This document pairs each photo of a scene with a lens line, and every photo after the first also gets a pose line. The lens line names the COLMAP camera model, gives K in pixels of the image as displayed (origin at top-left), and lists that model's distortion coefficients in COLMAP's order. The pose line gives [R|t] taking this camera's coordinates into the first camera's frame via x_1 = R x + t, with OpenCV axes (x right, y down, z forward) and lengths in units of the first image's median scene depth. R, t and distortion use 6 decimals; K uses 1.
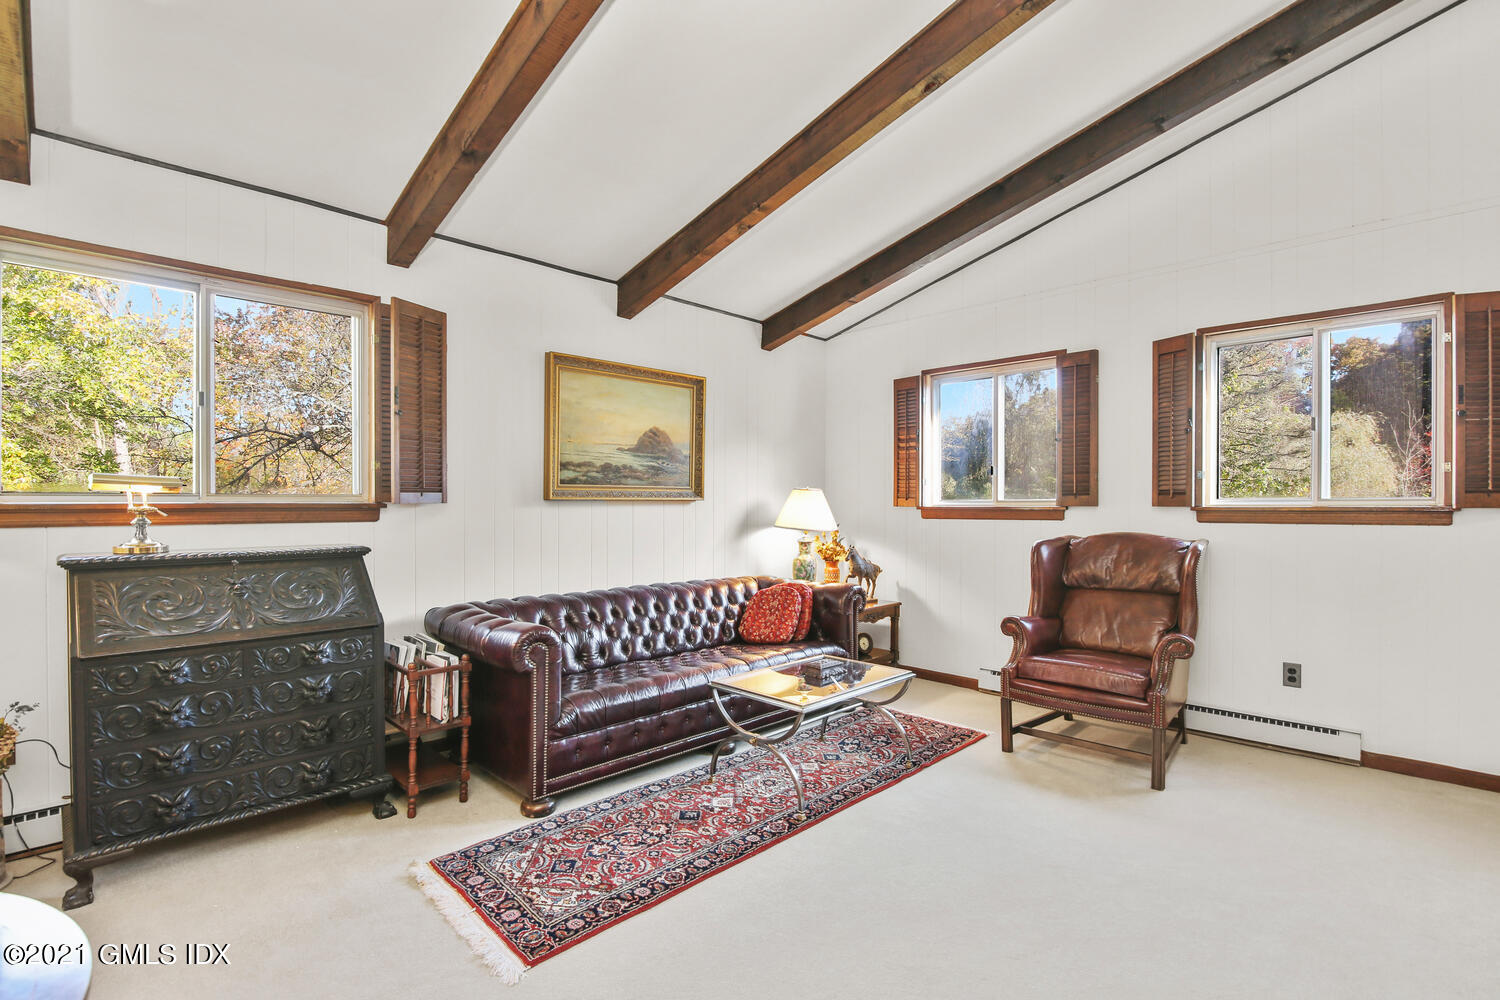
lens RADIAL K [[705.3, 0, 737.3], [0, 705.3, 501.9], [0, 0, 1]] dist [-0.011698, 0.001023]
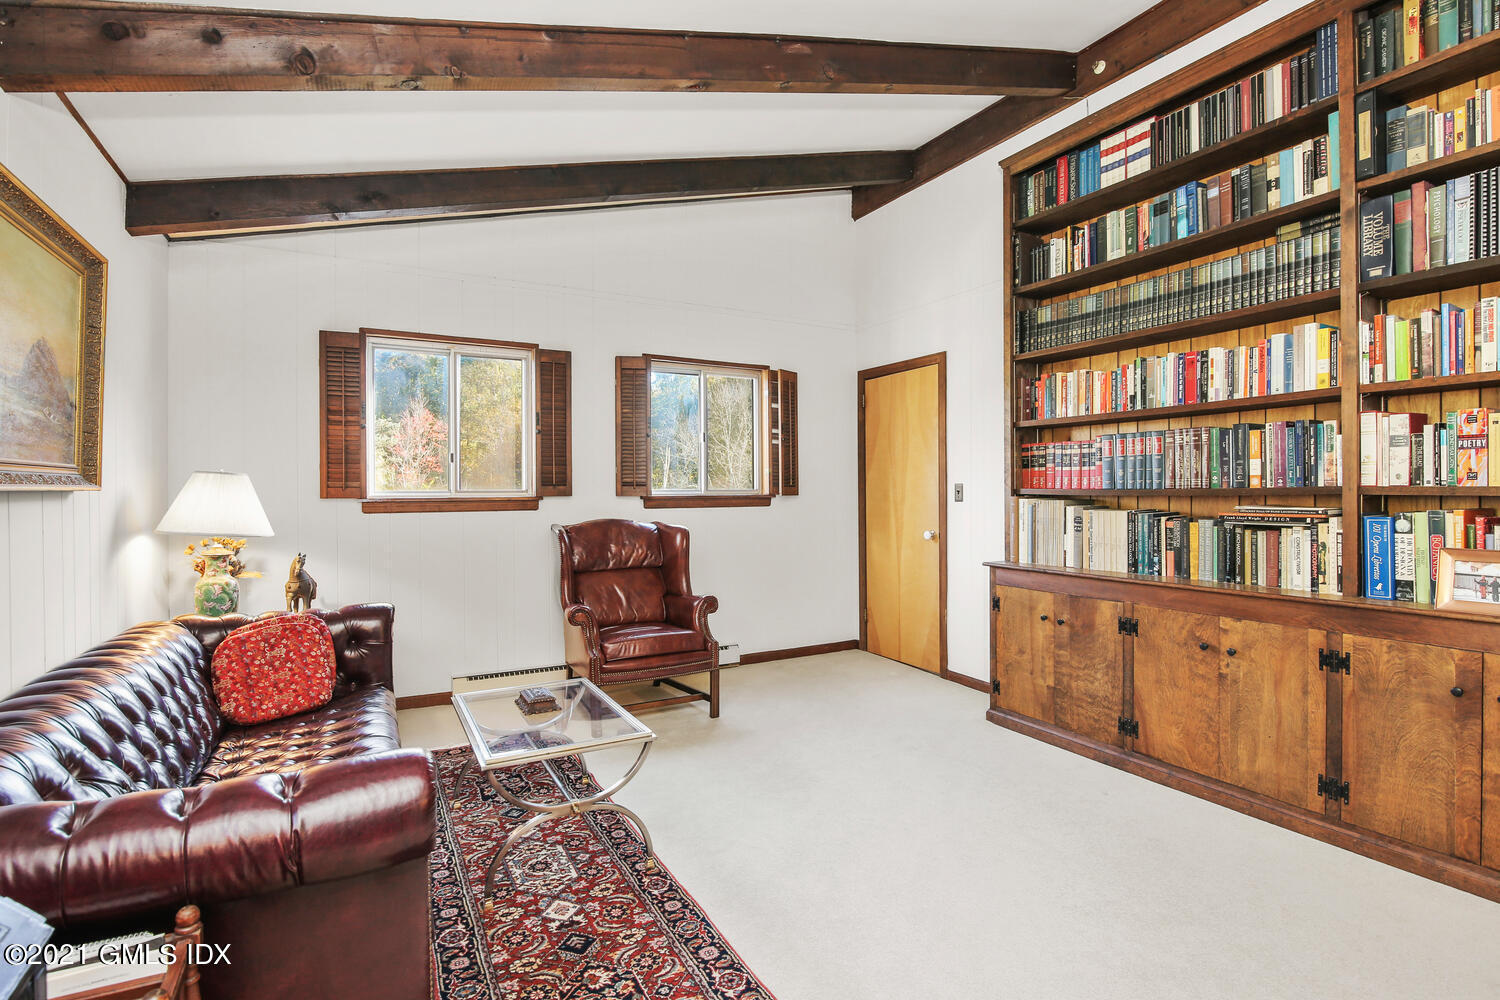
lens RADIAL K [[705.3, 0, 758.8], [0, 705.3, 491.3], [0, 0, 1]] dist [-0.011698, 0.001023]
pose [[0.274028, 0.000263, 0.961722, -0.481778], [0.003830, 0.999992, -0.001365, 0.001103], [-0.961714, 0.004057, 0.274025, 0.448540]]
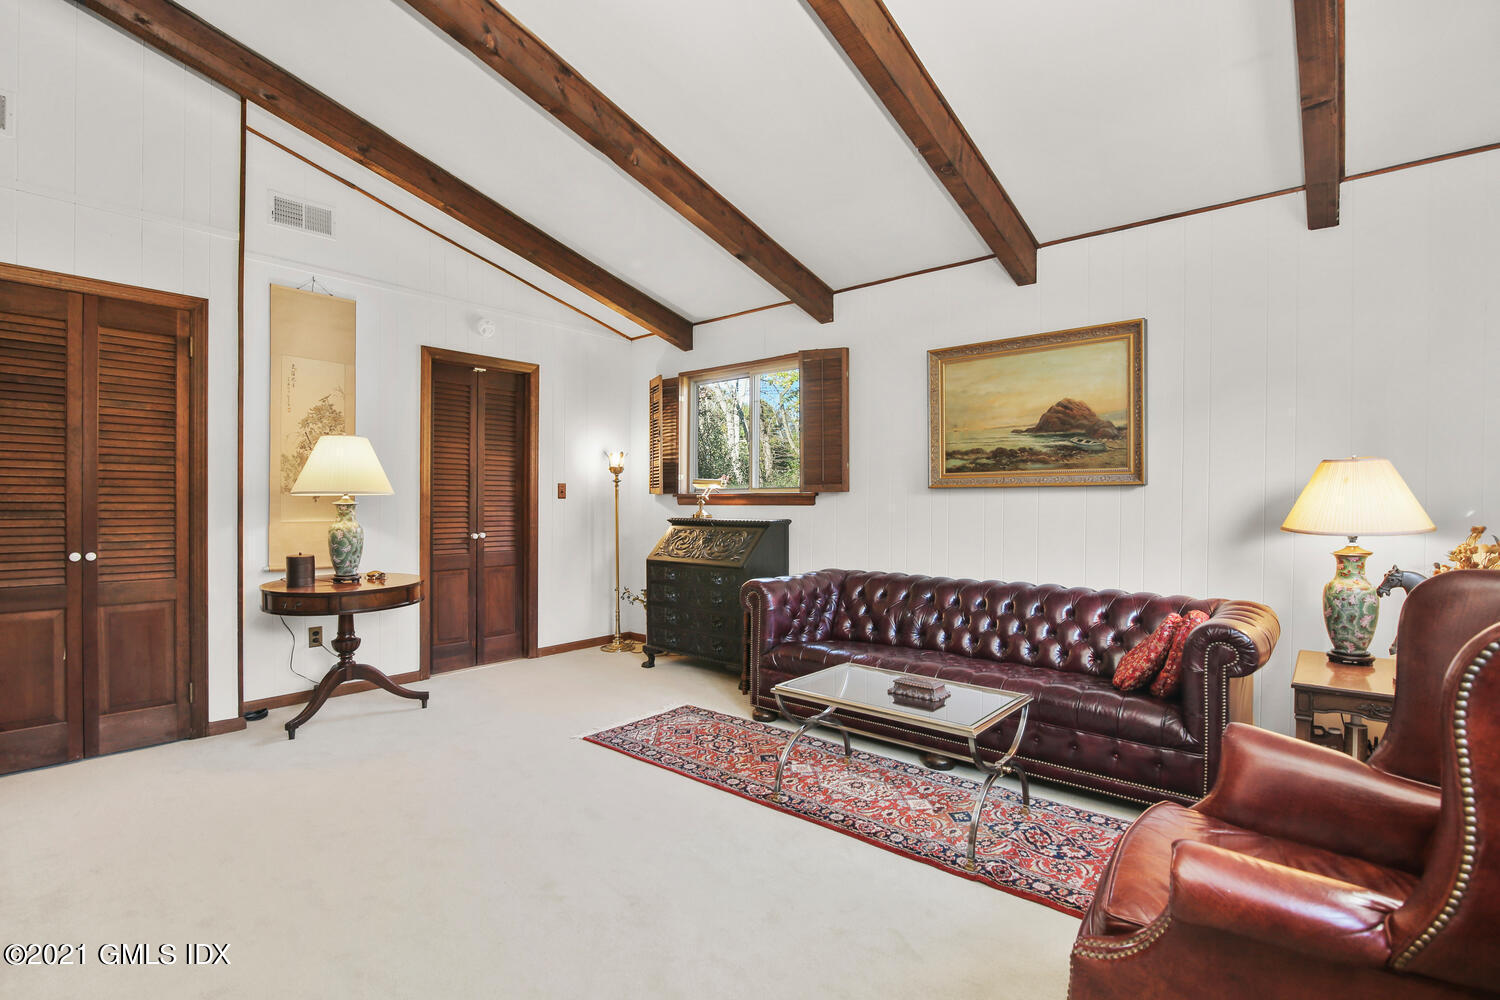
lens RADIAL K [[705.3, 0, 739.6], [0, 705.3, 504.0], [0, 0, 1]] dist [-0.011698, 0.001023]
pose [[0.072914, 0.007848, -0.997307, 0.768683], [0.007921, 0.999933, 0.008448, 0.009742], [0.997307, -0.008516, 0.072847, 0.612938]]
